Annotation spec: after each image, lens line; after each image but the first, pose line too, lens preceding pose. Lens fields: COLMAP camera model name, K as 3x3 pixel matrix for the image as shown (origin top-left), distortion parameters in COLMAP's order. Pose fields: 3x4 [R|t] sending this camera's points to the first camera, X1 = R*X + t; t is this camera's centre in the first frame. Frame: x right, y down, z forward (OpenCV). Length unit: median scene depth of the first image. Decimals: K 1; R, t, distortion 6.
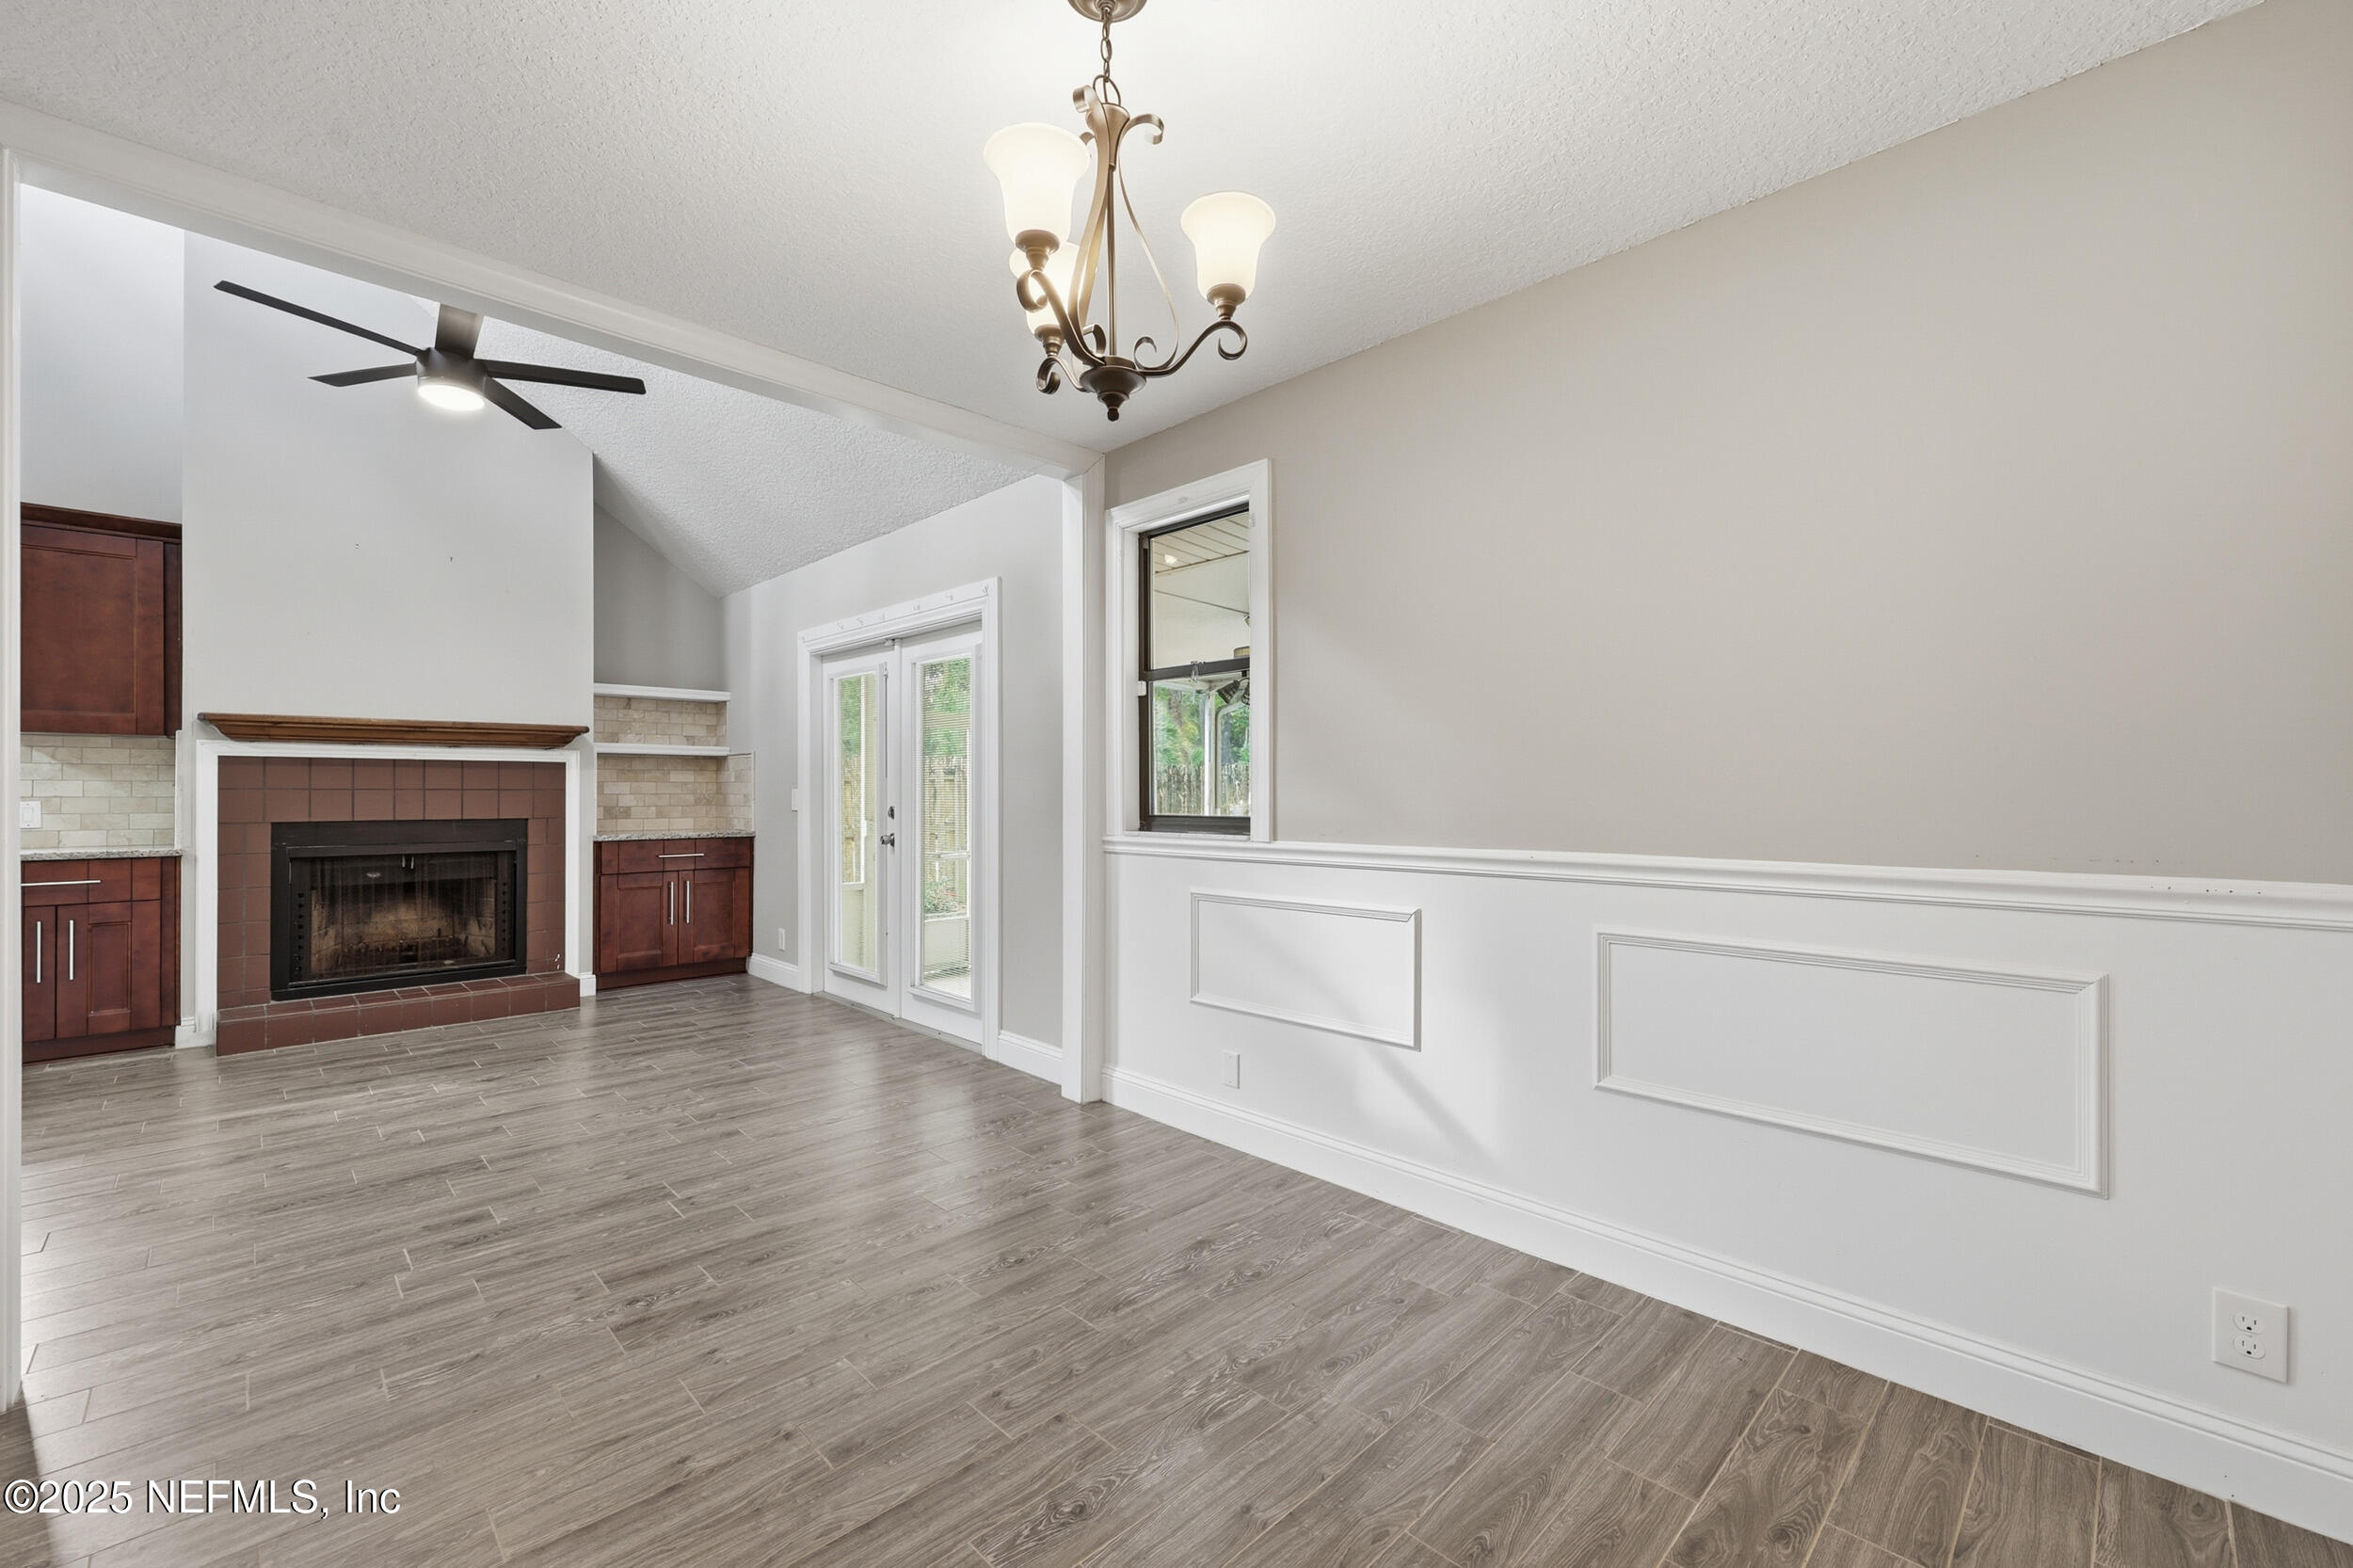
lens RADIAL K [[959.6, 0, 1163.6], [0, 959.6, 780.7], [0, 0, 1]] dist [0.001061, 0.000528]
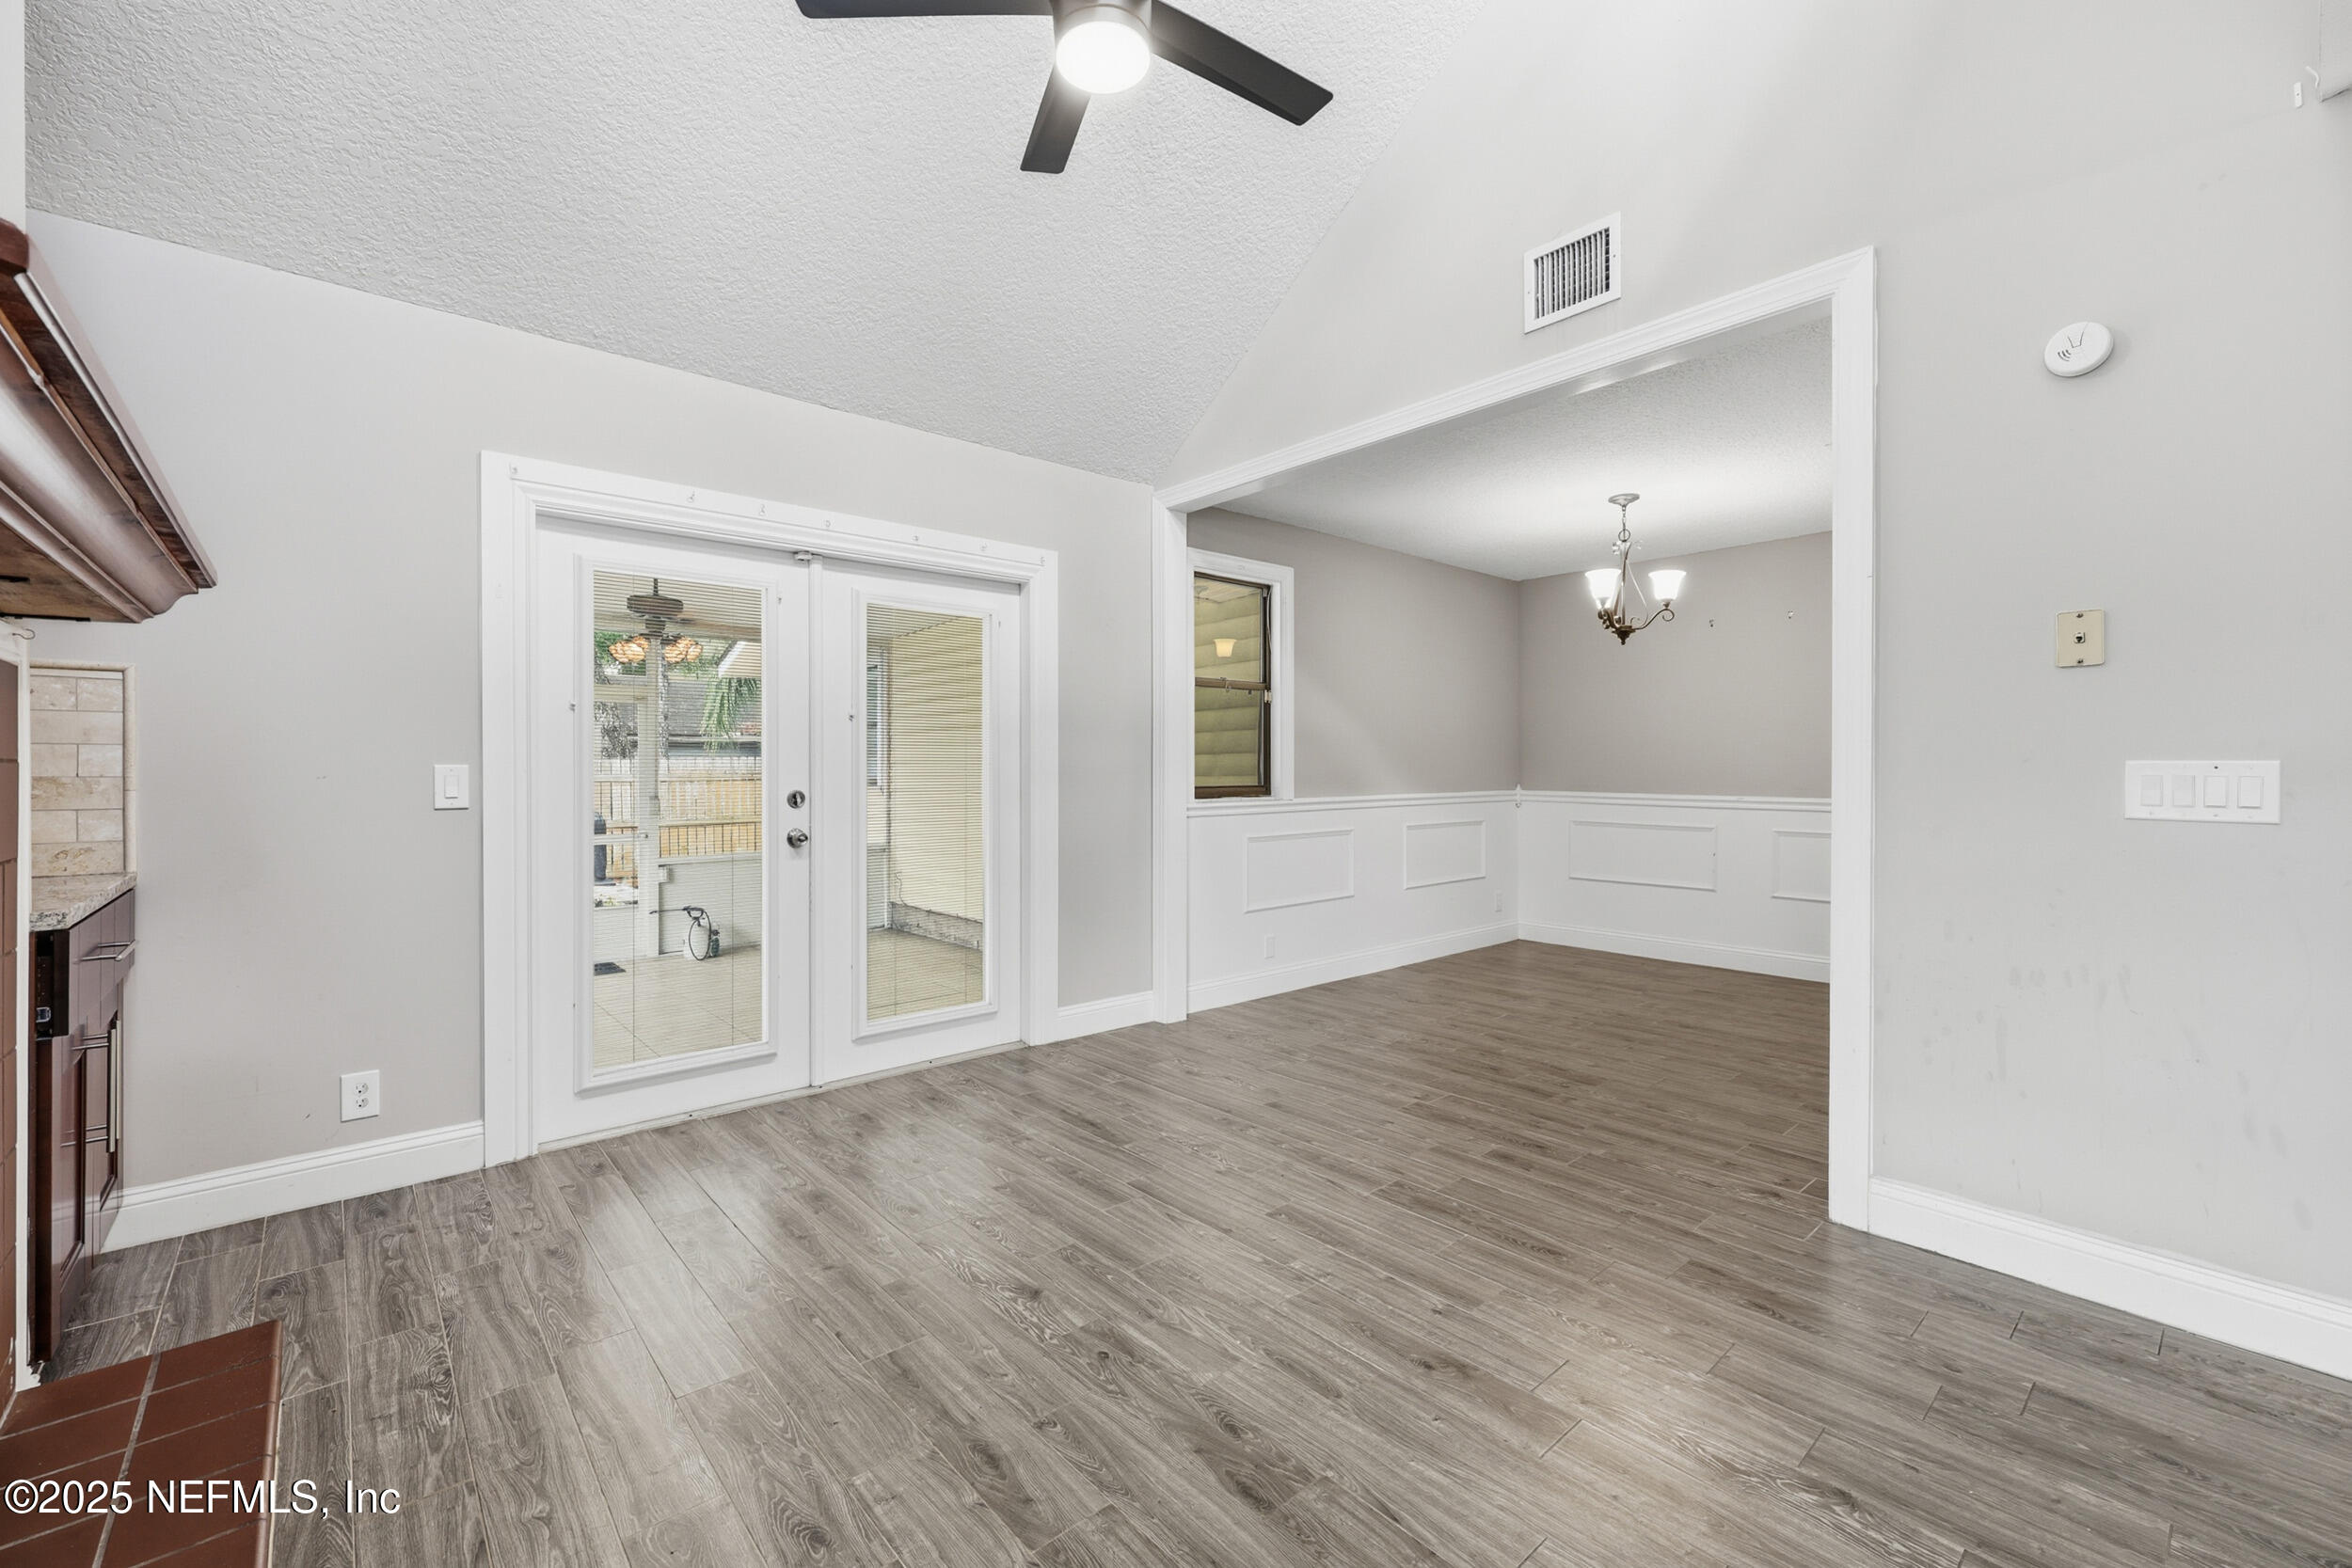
lens RADIAL K [[959.1, 0, 1155.2], [0, 959.1, 782.8], [0, 0, 1]] dist [0.001061, 0.000528]
pose [[0.062538, -0.008858, 0.998003, -1.124829], [-0.011075, 0.999893, 0.009569, 0.012831], [-0.997981, -0.011651, 0.062433, 0.814555]]
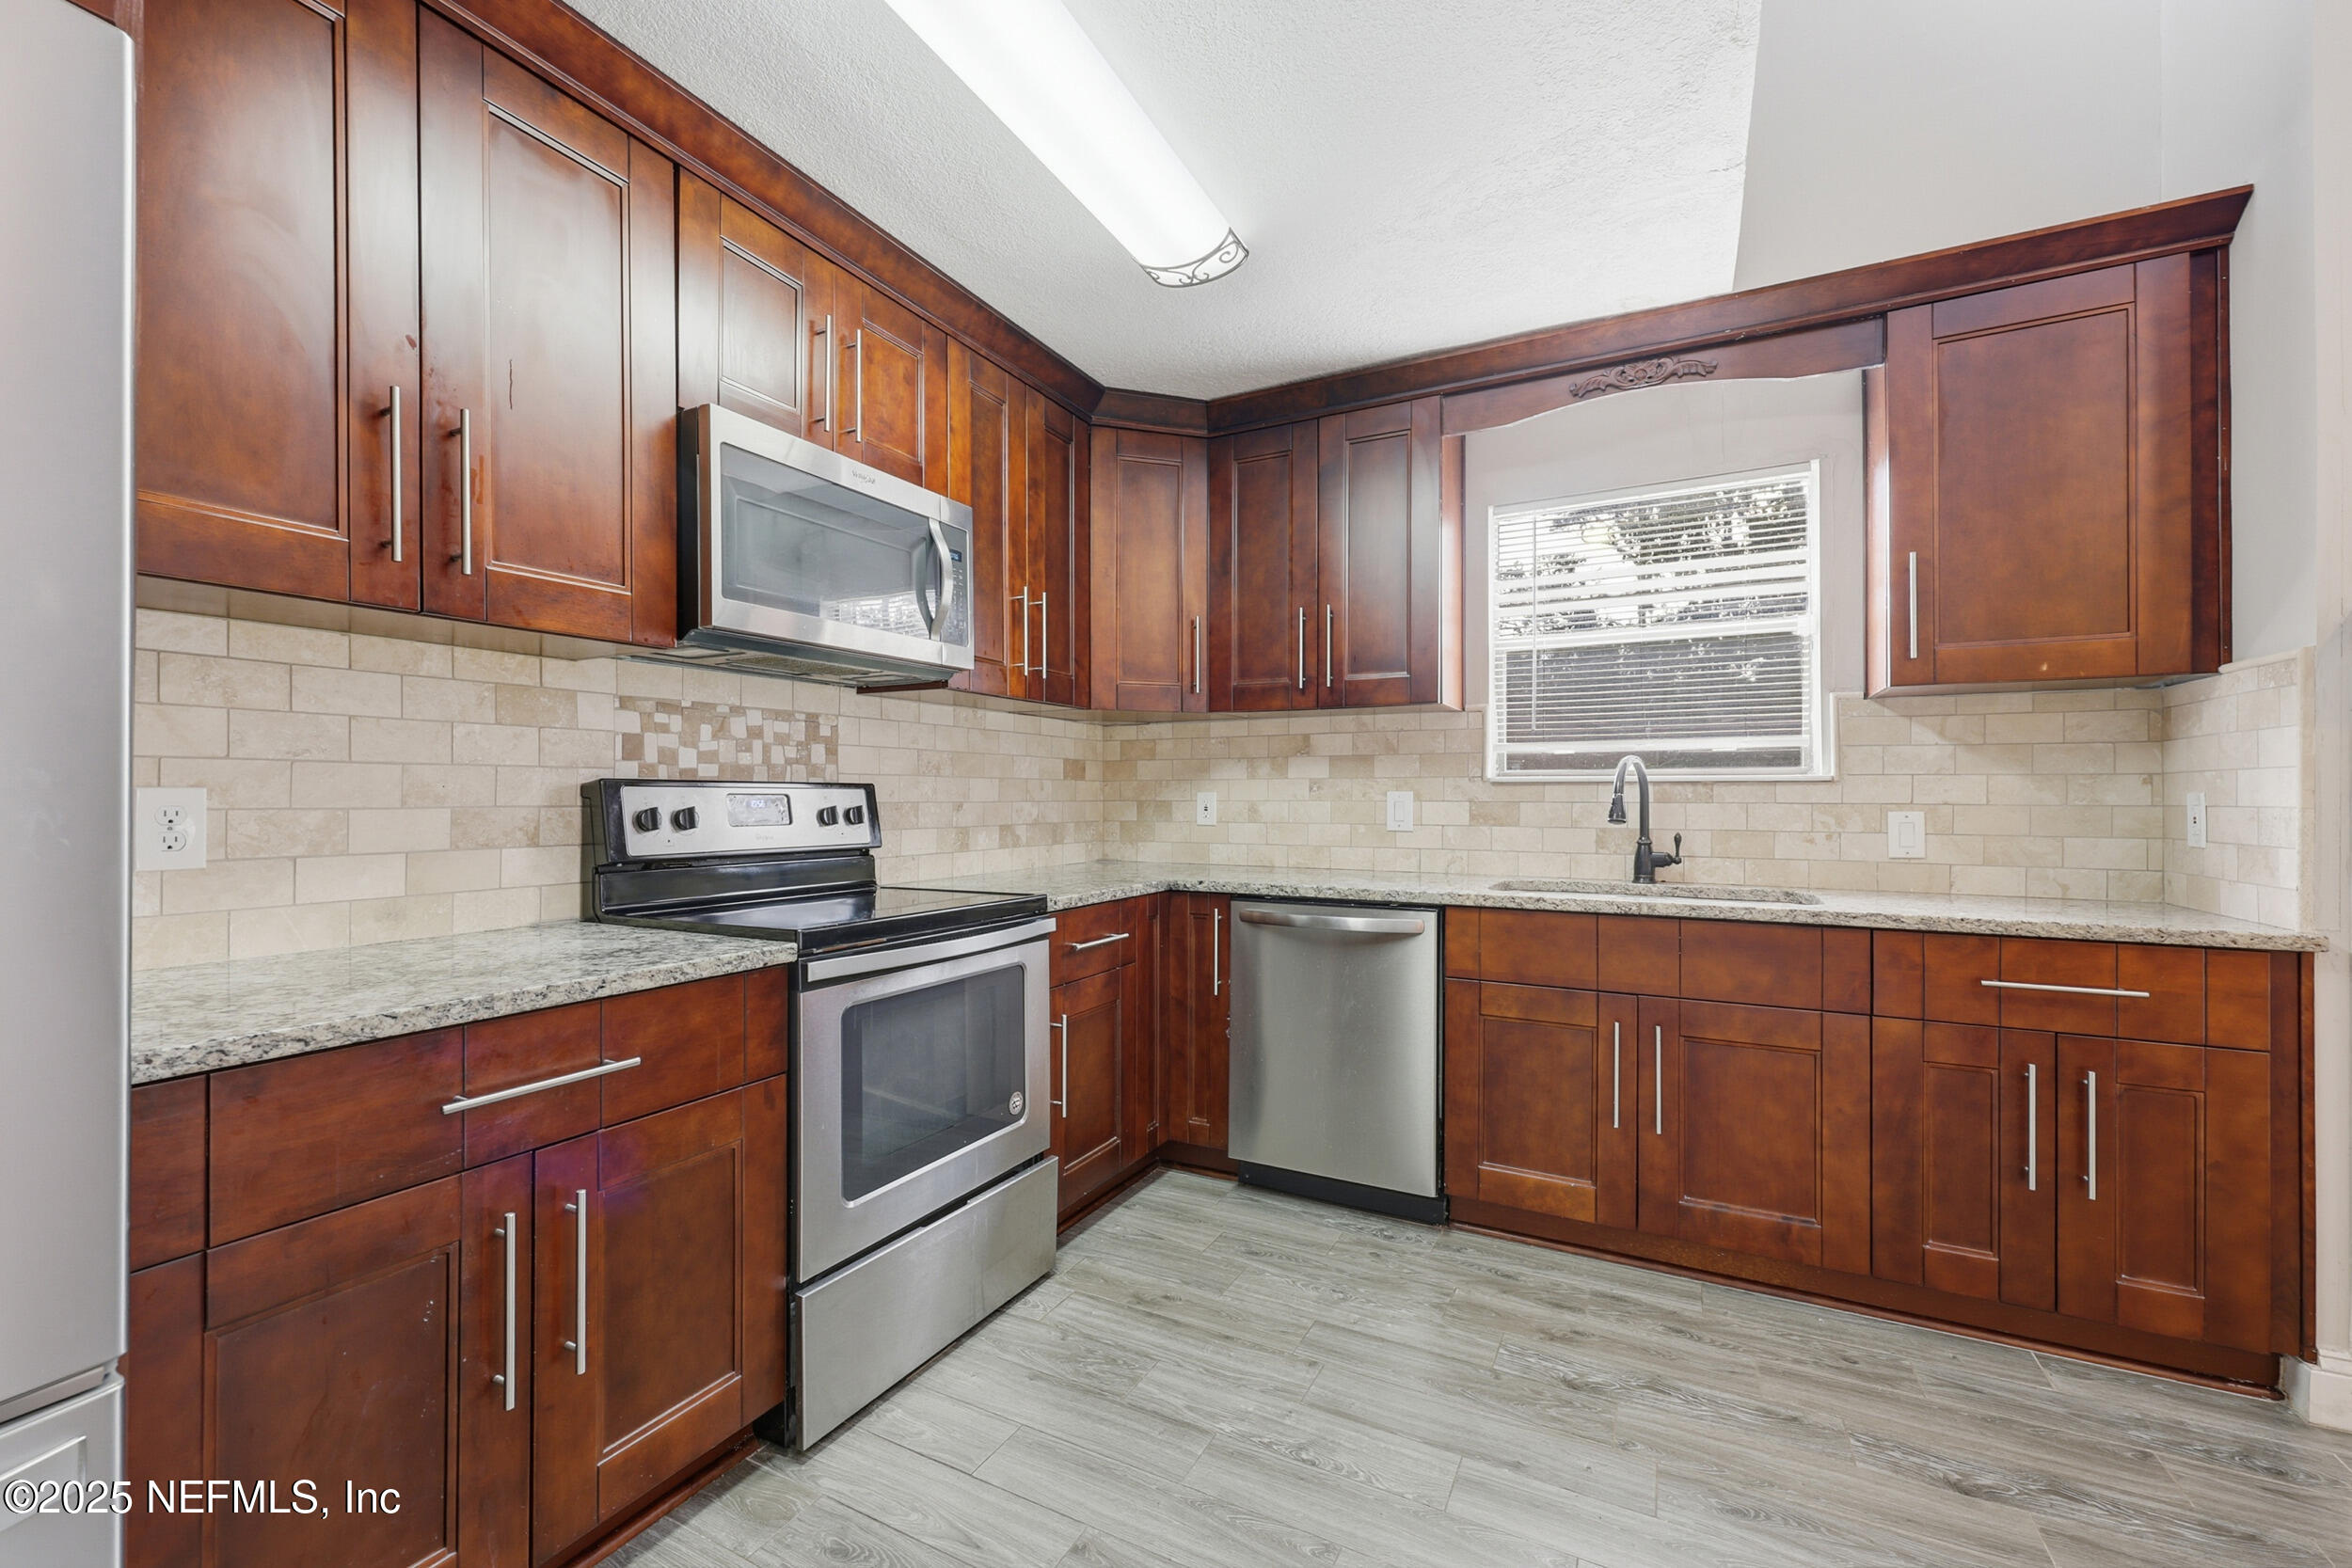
lens RADIAL K [[959.1, 0, 1166.7], [0, 959.1, 797.9], [0, 0, 1]] dist [0.001061, 0.000528]
pose [[0.298842, 0.004300, -0.954293, -0.791122], [0.008970, 0.999933, 0.007315, 0.005313], [0.954261, -0.010746, 0.298783, 0.417486]]
